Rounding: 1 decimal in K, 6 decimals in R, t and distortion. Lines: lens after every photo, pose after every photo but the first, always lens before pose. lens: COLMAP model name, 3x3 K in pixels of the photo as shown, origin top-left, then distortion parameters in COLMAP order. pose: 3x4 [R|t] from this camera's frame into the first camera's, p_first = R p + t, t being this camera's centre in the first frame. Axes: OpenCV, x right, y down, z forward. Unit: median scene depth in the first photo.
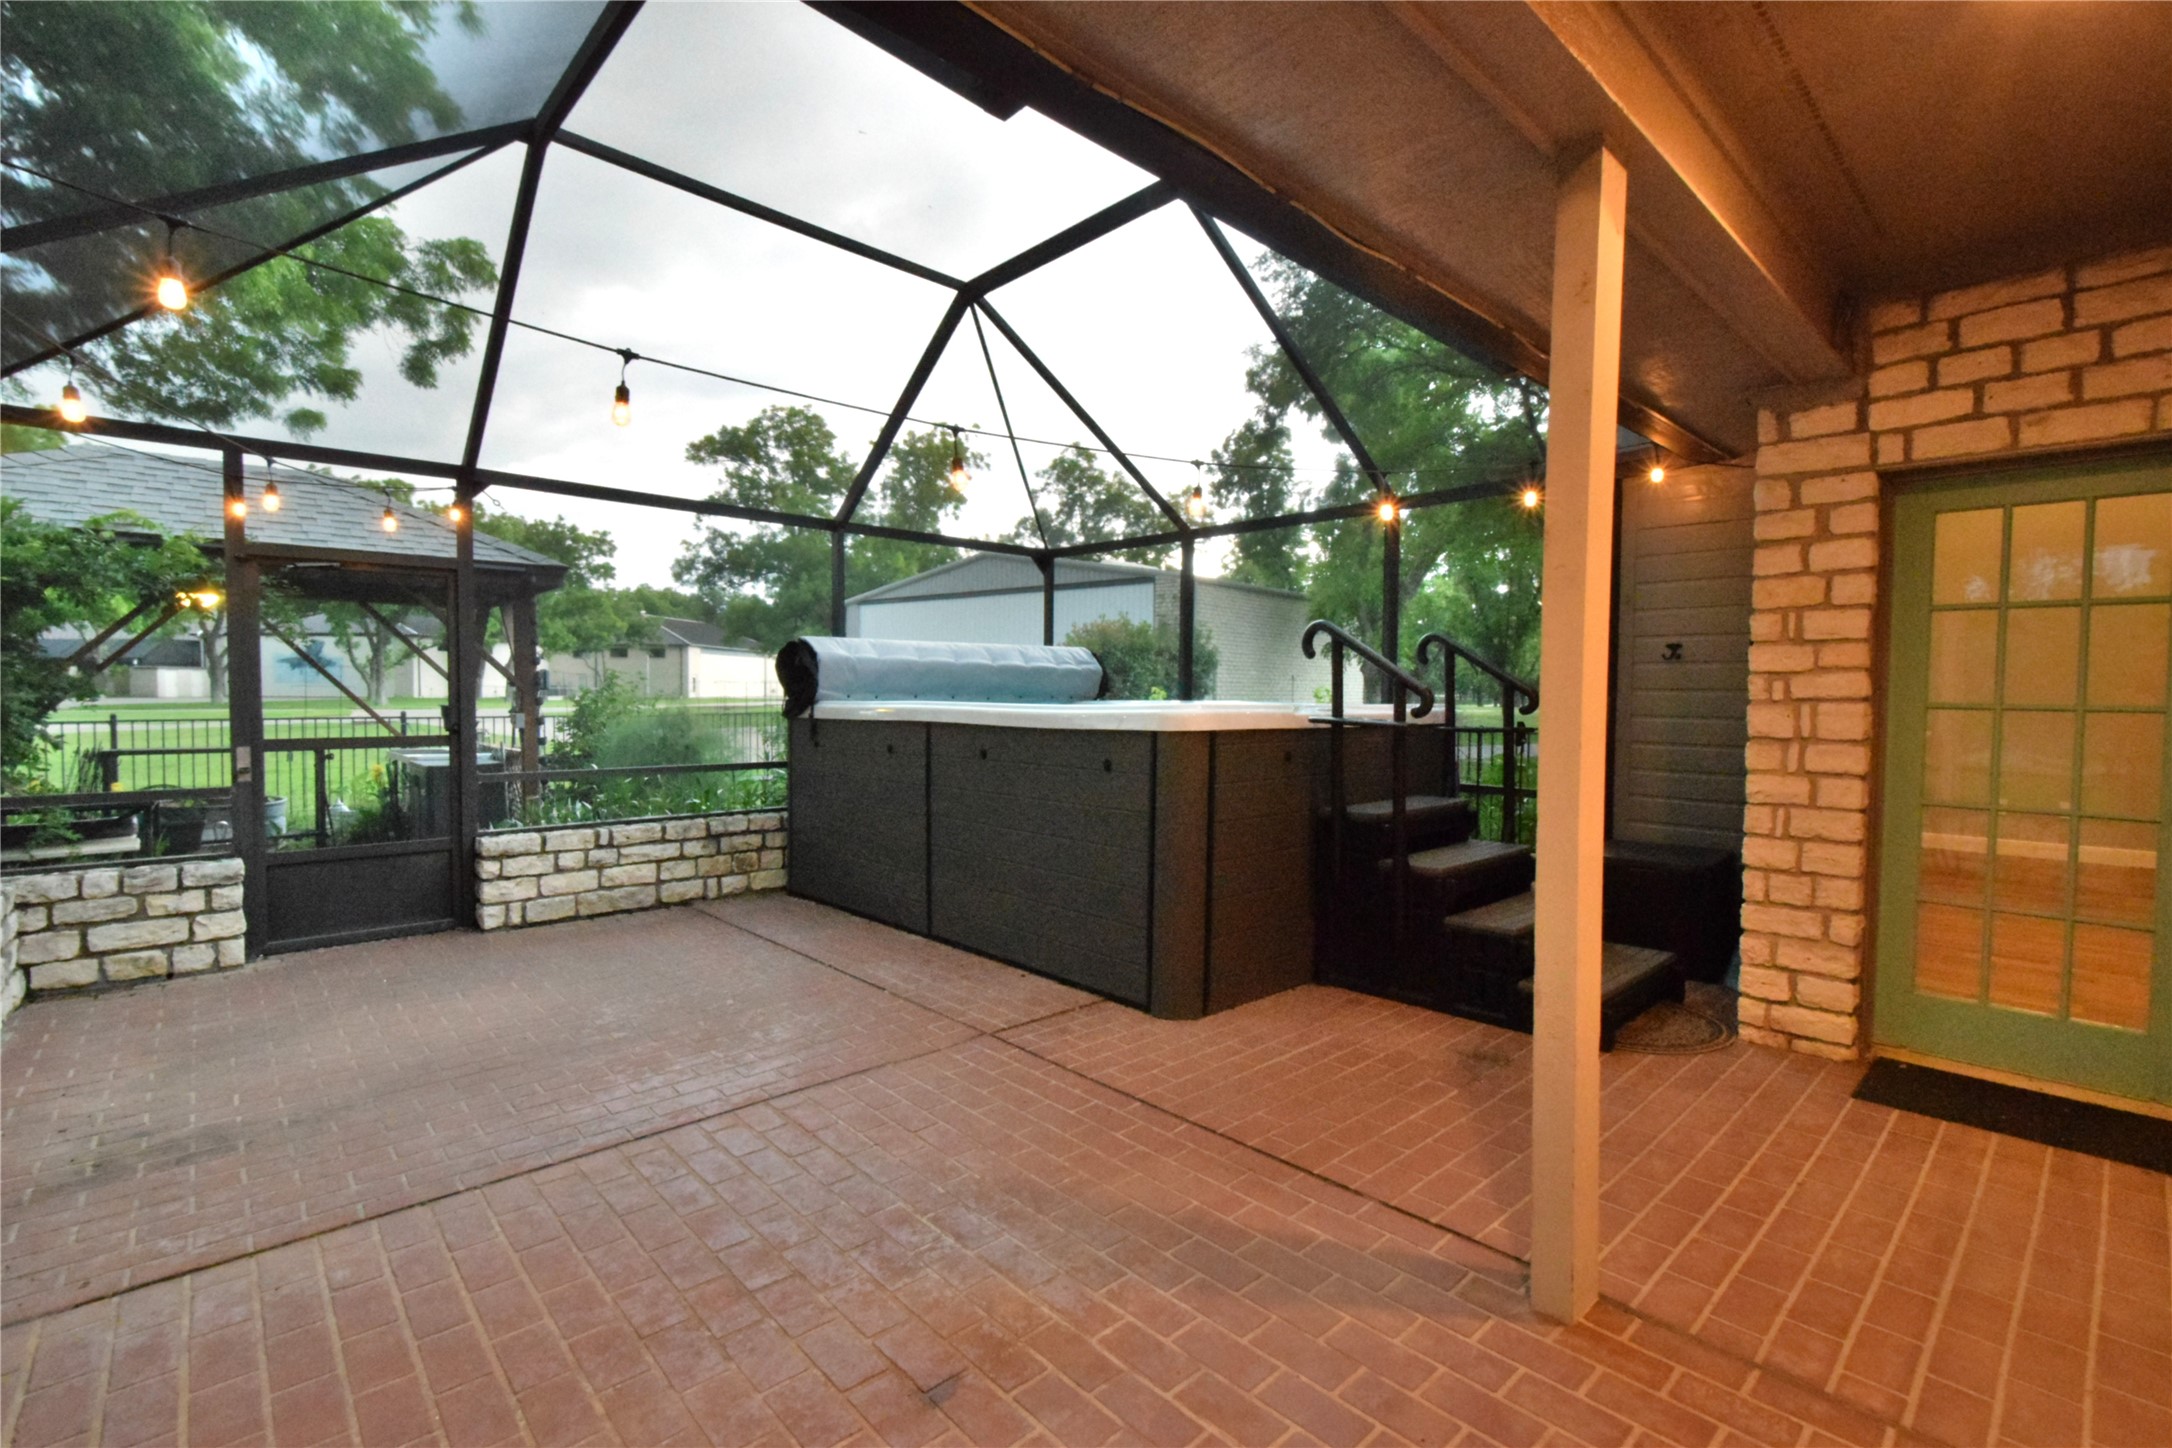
lens RADIAL K [[966.6, 0, 1088.1], [0, 966.6, 728.1], [0, 0, 1]] dist [-0.002127, -0.001361]
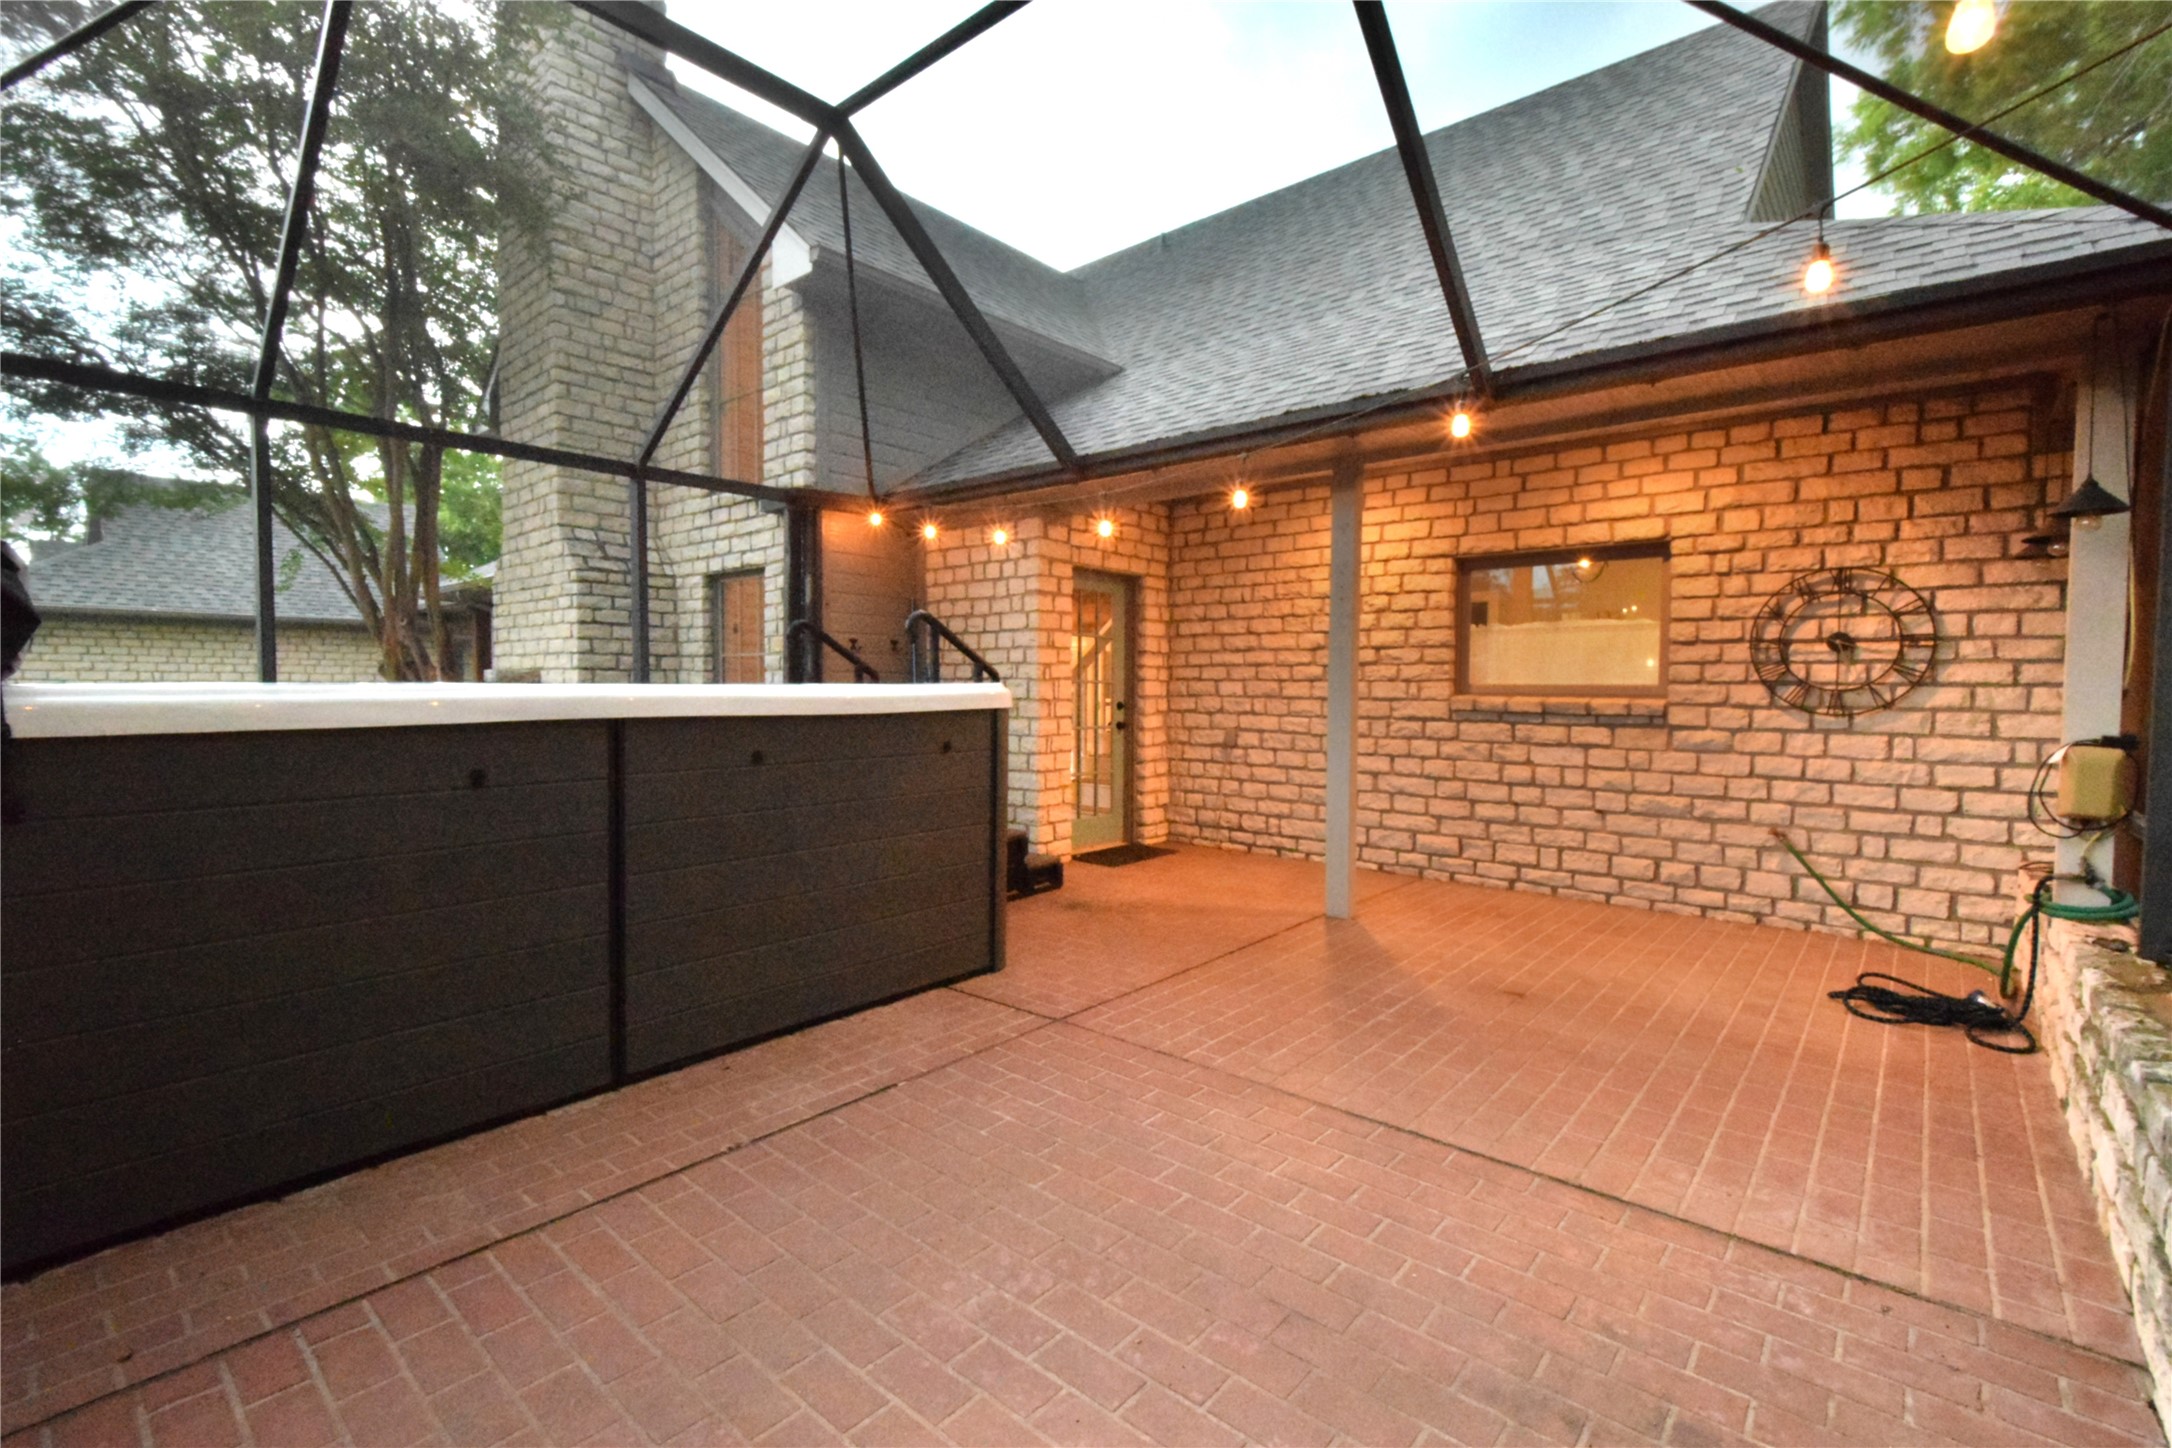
lens RADIAL K [[966.6, 0, 1087.9], [0, 966.6, 719.1], [0, 0, 1]] dist [-0.002127, -0.001361]
pose [[-0.113056, -0.045177, 0.992561, -1.085874], [0.031052, 0.998317, 0.048976, -0.038041], [-0.993103, 0.036358, -0.111463, 1.083051]]
